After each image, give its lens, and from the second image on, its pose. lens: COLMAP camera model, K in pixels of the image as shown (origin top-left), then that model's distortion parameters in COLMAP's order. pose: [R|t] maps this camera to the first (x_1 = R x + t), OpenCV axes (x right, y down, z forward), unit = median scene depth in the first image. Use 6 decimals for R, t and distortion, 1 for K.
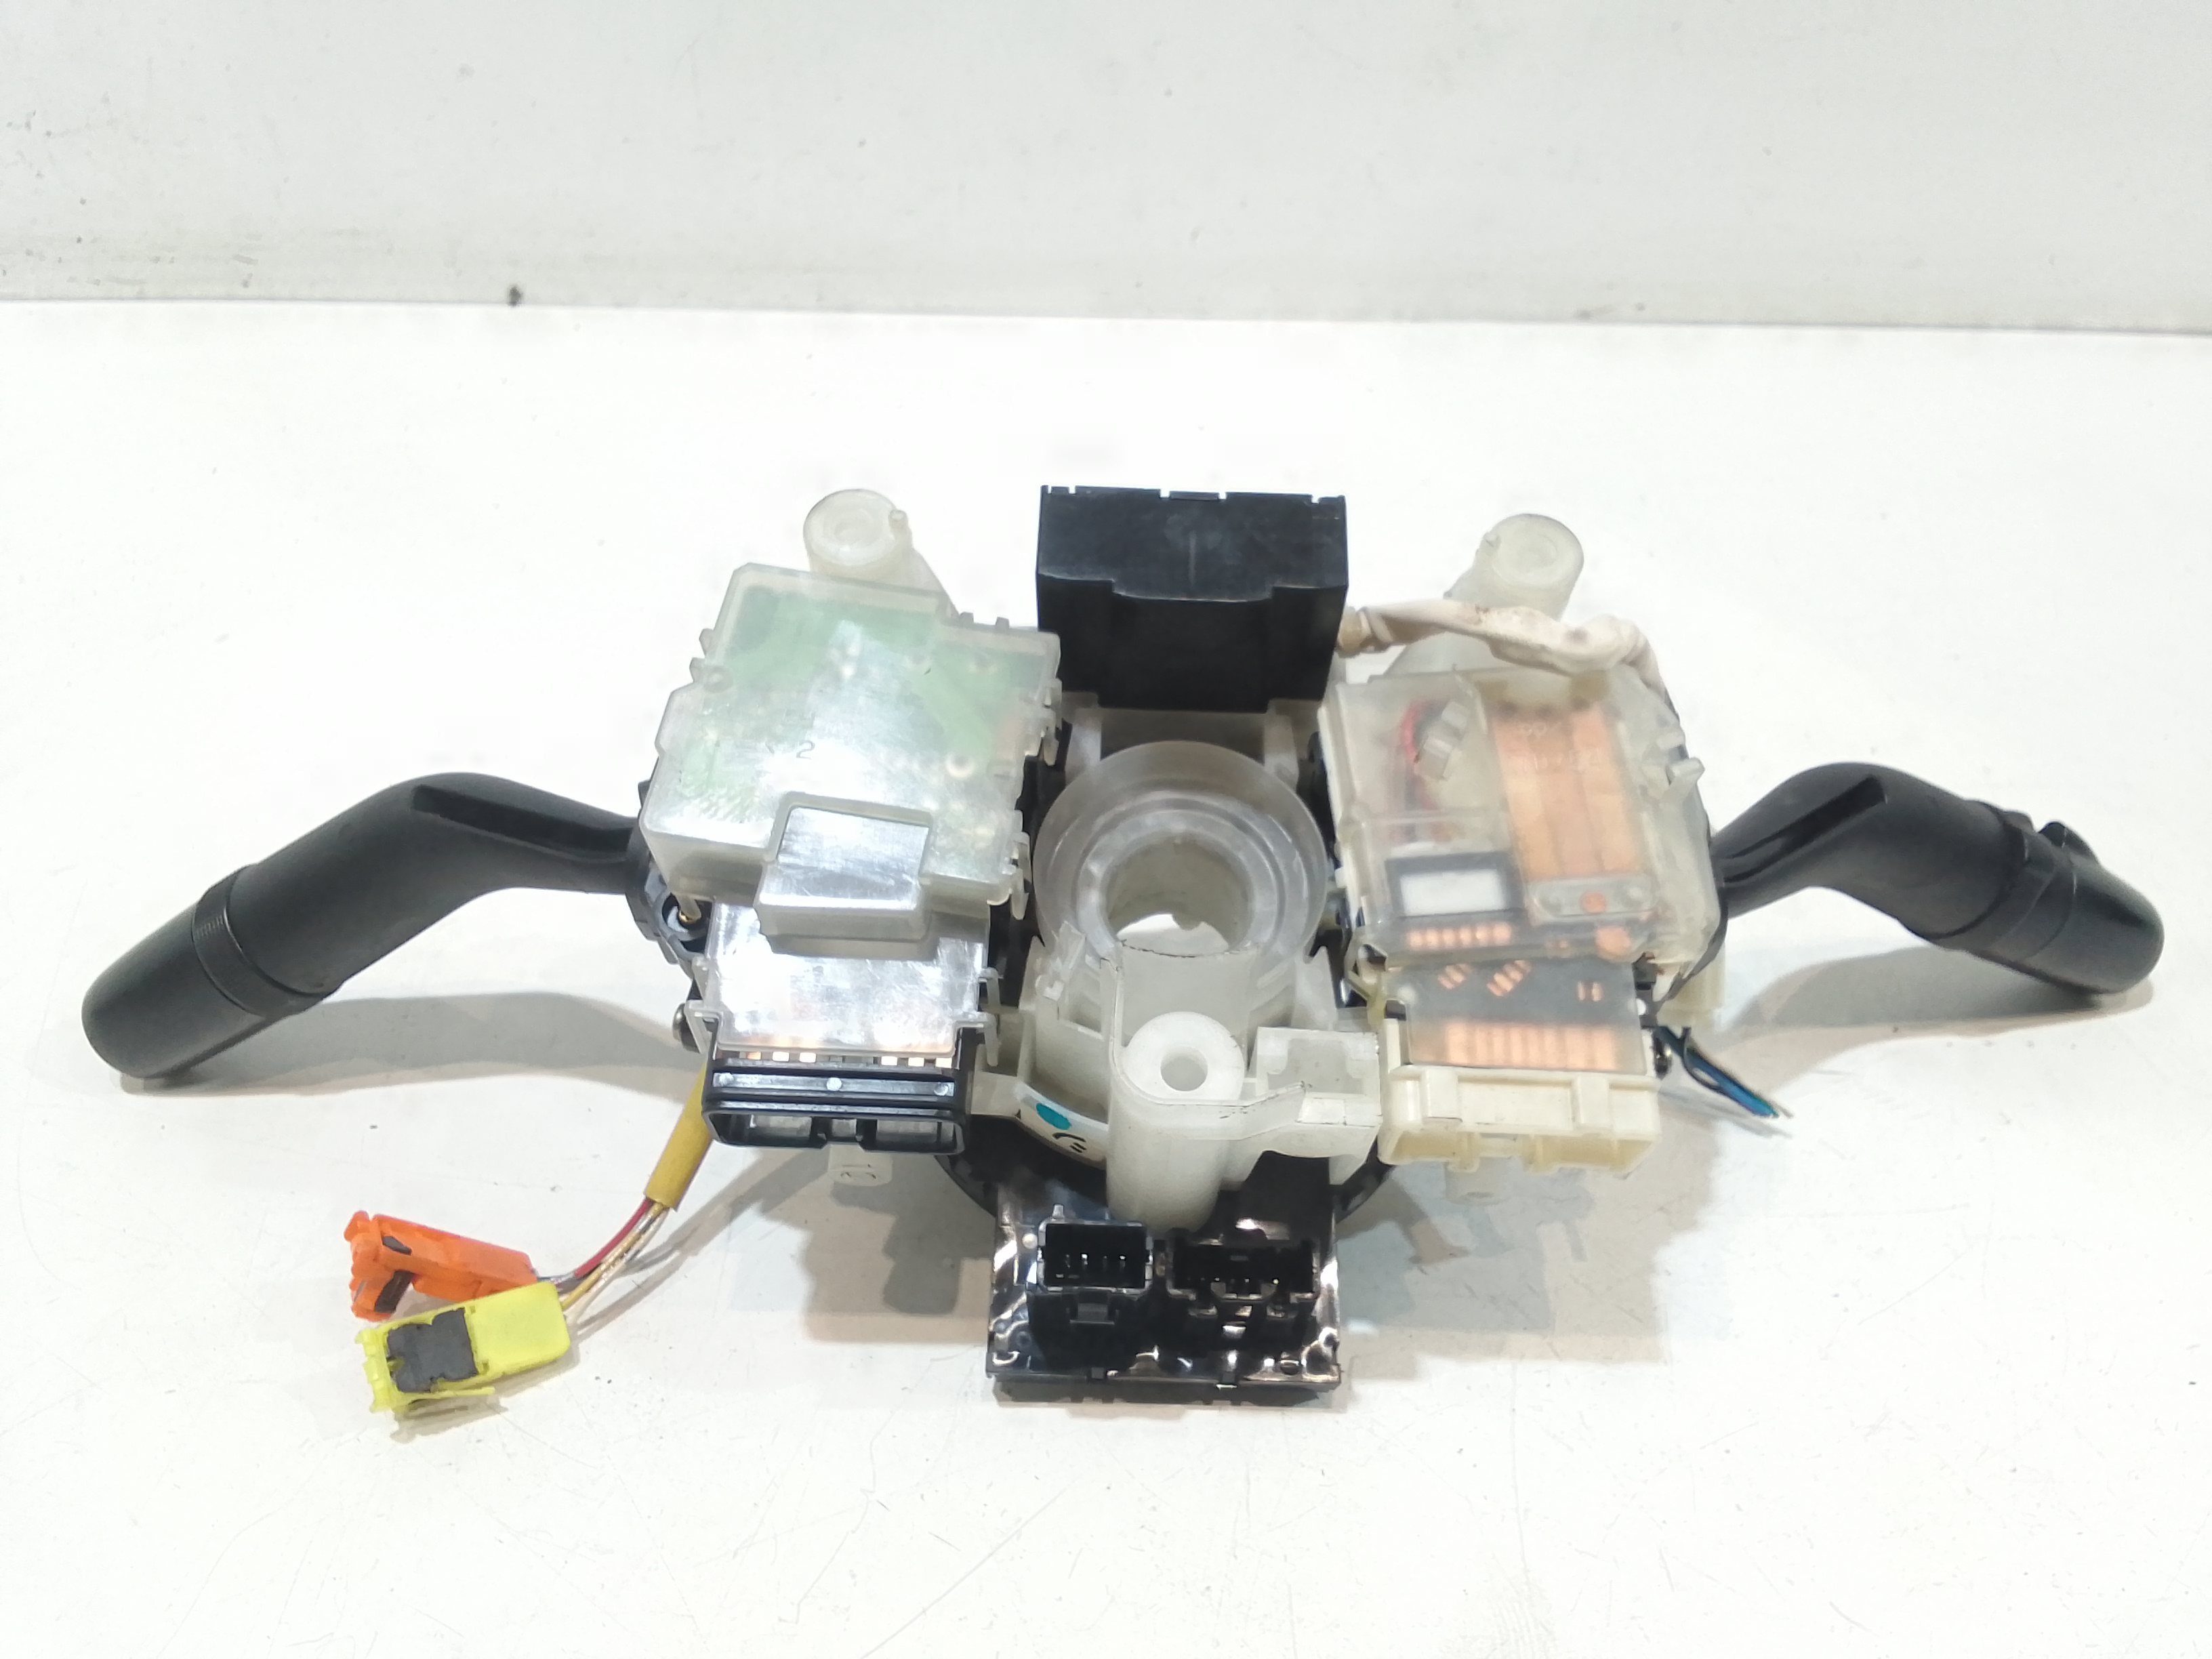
lens RADIAL K [[1737.8, 0, 1132.5], [0, 1737.8, 825.1], [0, 0, 1]] dist [0.072160, -0.123574]
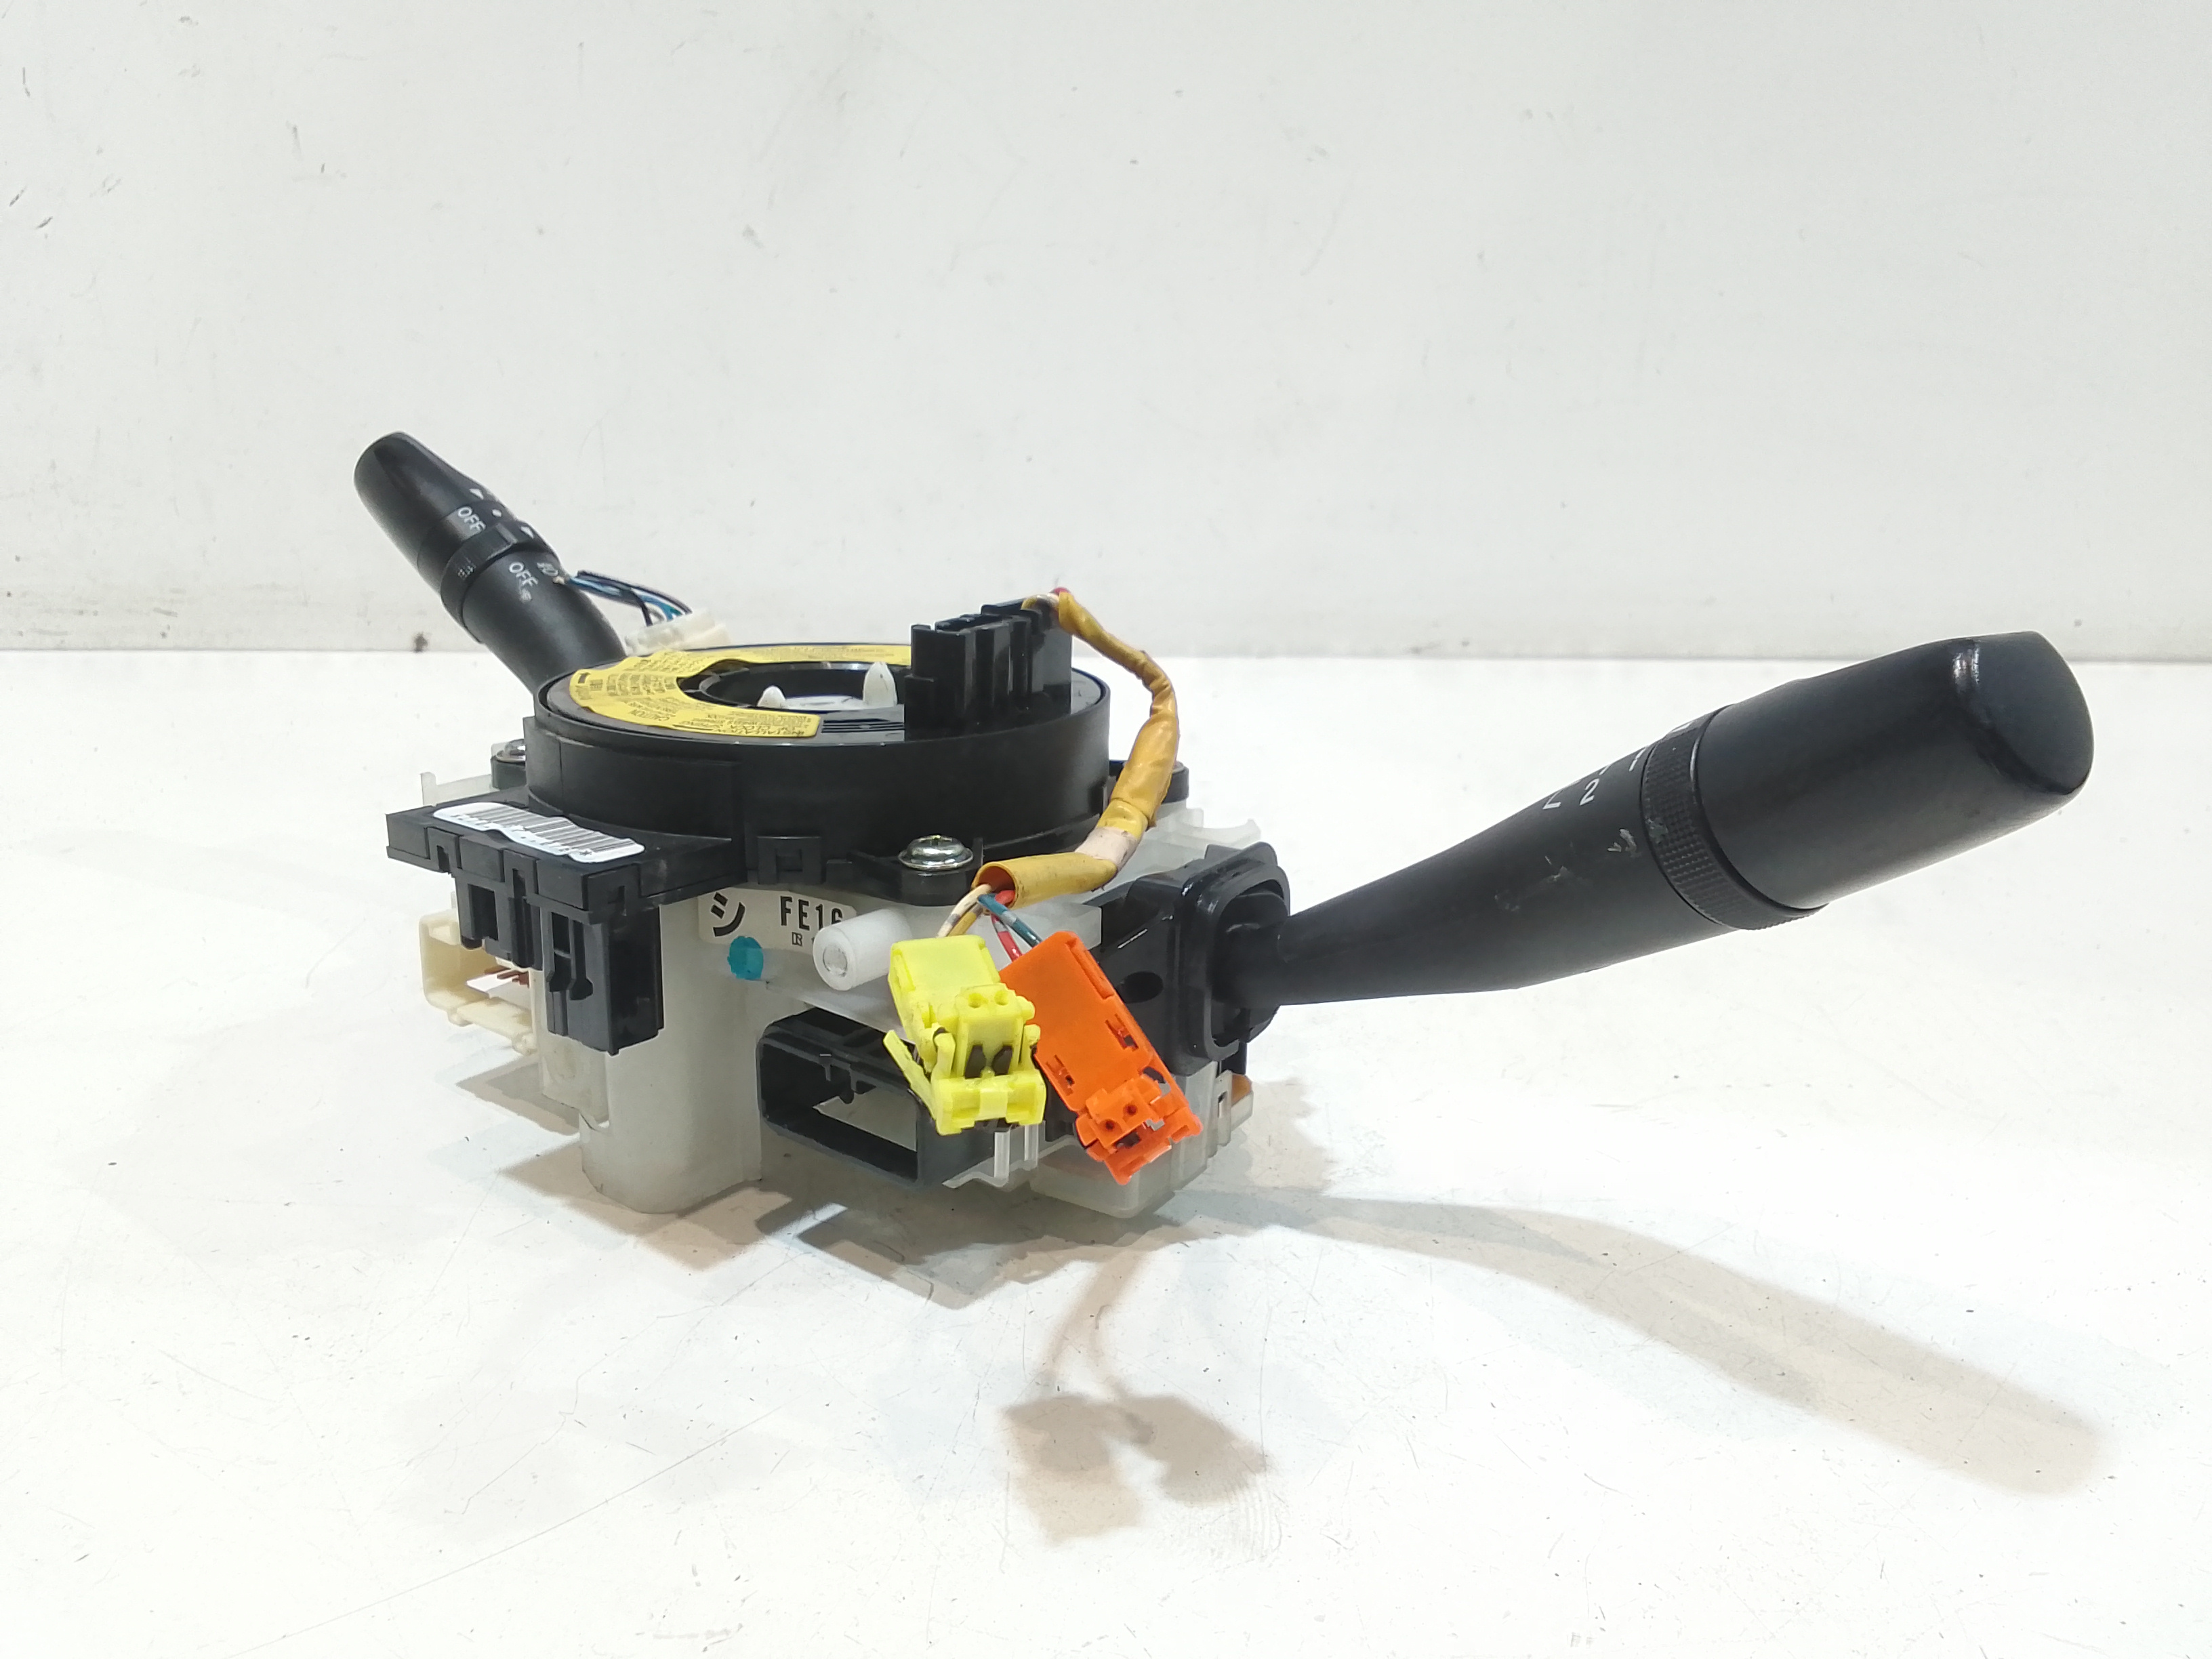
lens RADIAL K [[1737.8, 0, 1132.5], [0, 1737.8, 825.1], [0, 0, 1]] dist [0.072160, -0.123574]
pose [[0.999348, -0.009190, 0.034929, 0.044144], [0.019163, 0.954663, -0.297070, 0.134389], [-0.030615, 0.297546, 0.954217, 0.003384]]
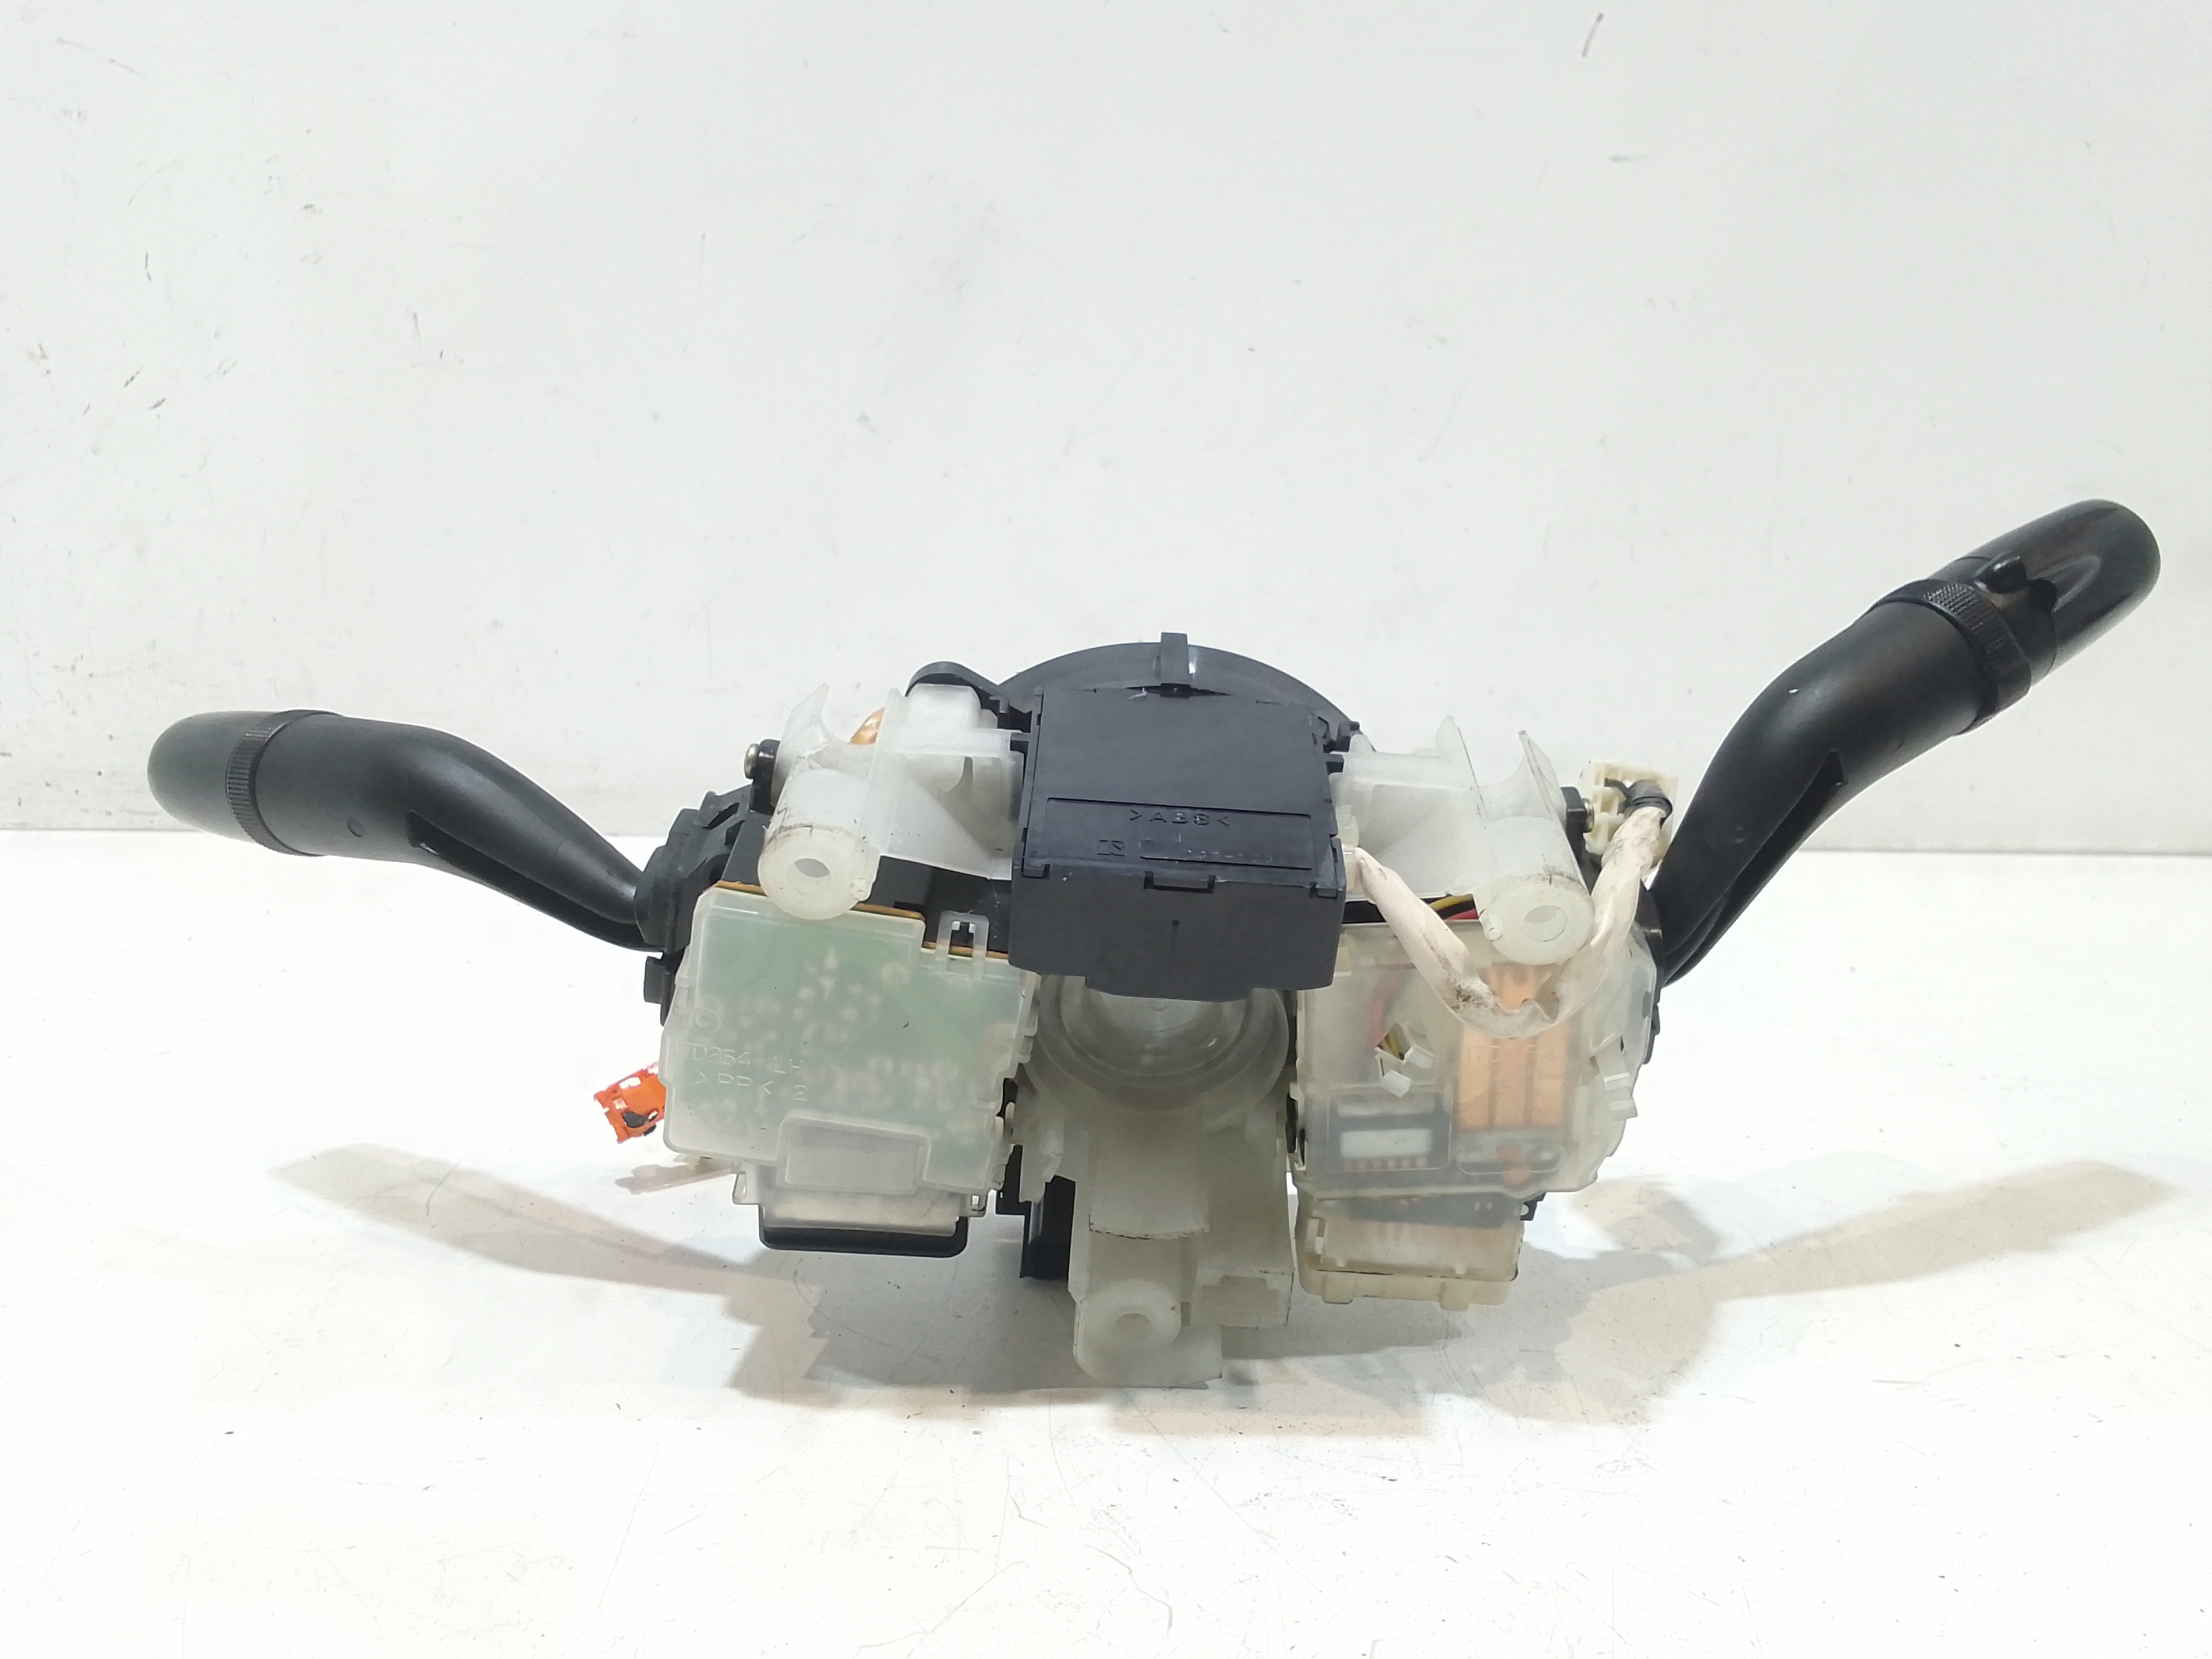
lens RADIAL K [[1737.8, 0, 1132.5], [0, 1737.8, 825.1], [0, 0, 1]] dist [0.072160, -0.123574]
pose [[0.999897, 0.000507, 0.014355, 0.000069], [0.005089, 0.922074, -0.386981, 0.107258], [-0.013433, 0.387014, 0.921976, 0.037238]]
